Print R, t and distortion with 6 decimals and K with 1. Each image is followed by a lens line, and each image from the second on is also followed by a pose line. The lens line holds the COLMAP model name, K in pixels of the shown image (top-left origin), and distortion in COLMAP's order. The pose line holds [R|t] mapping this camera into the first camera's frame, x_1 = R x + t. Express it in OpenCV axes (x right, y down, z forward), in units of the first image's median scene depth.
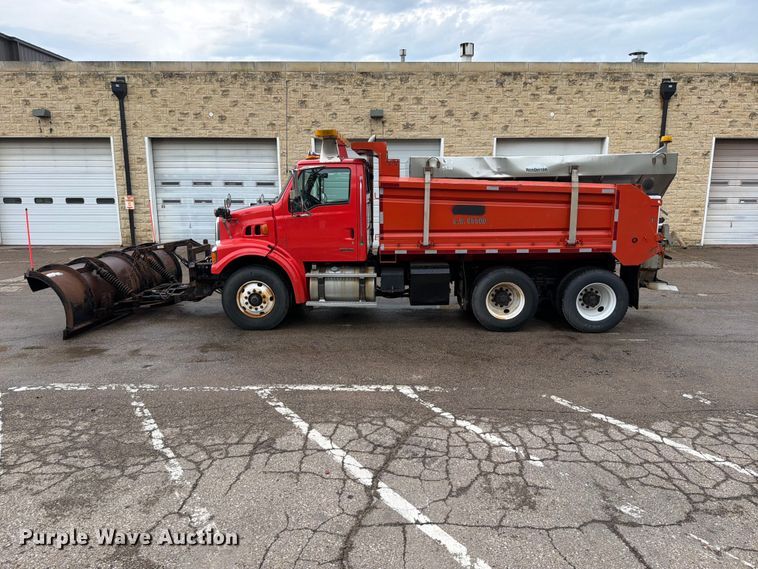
lens RADIAL K [[532.2, 0, 384.9], [0, 532.2, 273.3], [0, 0, 1]] dist [0.054473, -0.067826]
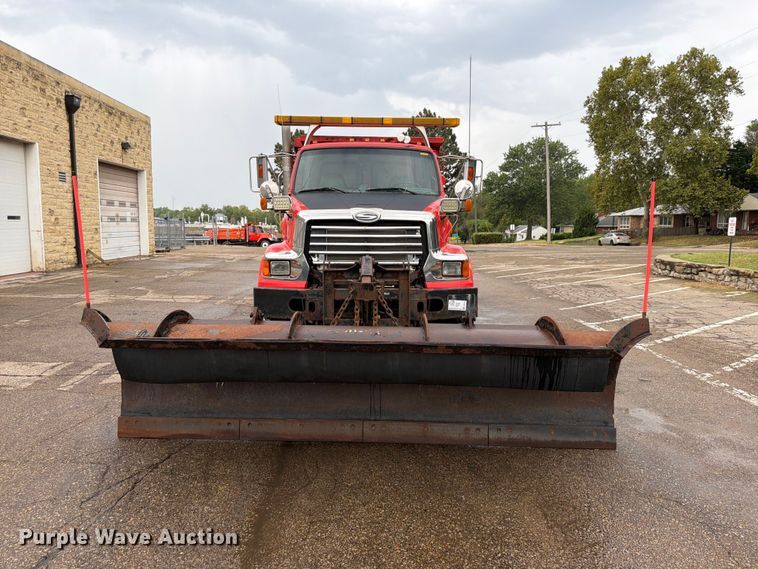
lens RADIAL K [[532.1, 0, 379.0], [0, 532.1, 284.5], [0, 0, 1]] dist [0.050084, -0.073047]
pose [[-0.077541, -0.113827, 0.990470, -0.477813], [0.155446, 0.979931, 0.124785, -0.054951], [-0.984796, 0.163640, -0.058291, 0.540696]]
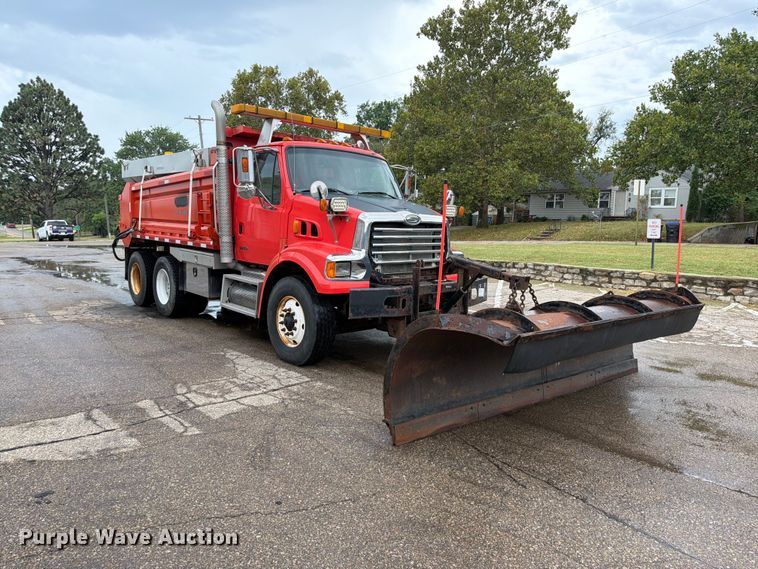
lens RADIAL K [[532.1, 0, 379.0], [0, 532.1, 284.5], [0, 0, 1]] dist [0.050084, -0.073047]
pose [[-0.707502, -0.098894, 0.699758, -0.395639], [0.090874, 0.969210, 0.228855, -0.096815], [-0.700845, 0.225505, -0.676731, 0.784617]]
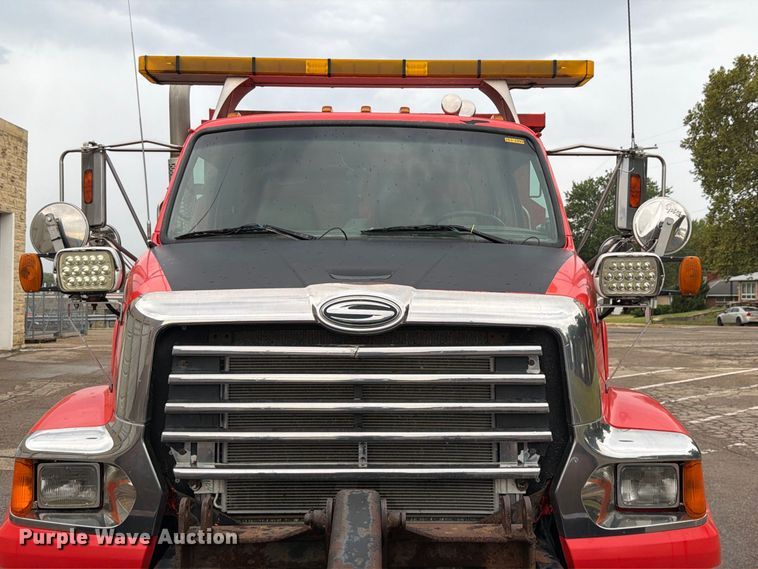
lens RADIAL K [[746.5, 0, 377.3], [0, 746.5, 278.0], [0, 0, 1]] dist [0.113036, -0.263886]
pose [[-0.063577, 0.016726, 0.997837, -0.292699], [0.158089, 0.987404, -0.006479, -0.060990], [-0.985376, 0.157335, -0.065420, 0.527752]]
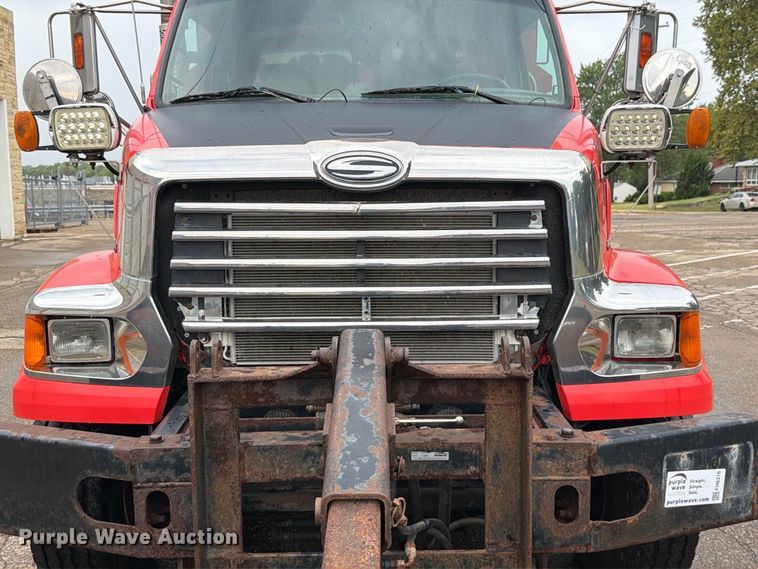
lens RADIAL K [[745.7, 0, 376.5], [0, 745.7, 286.0], [0, 0, 1]] dist [0.133143, -0.306743]
pose [[-0.061419, -0.137144, 0.988645, -0.292878], [0.166752, 0.975184, 0.145636, -0.054874], [-0.984084, 0.173803, -0.037026, 0.528970]]
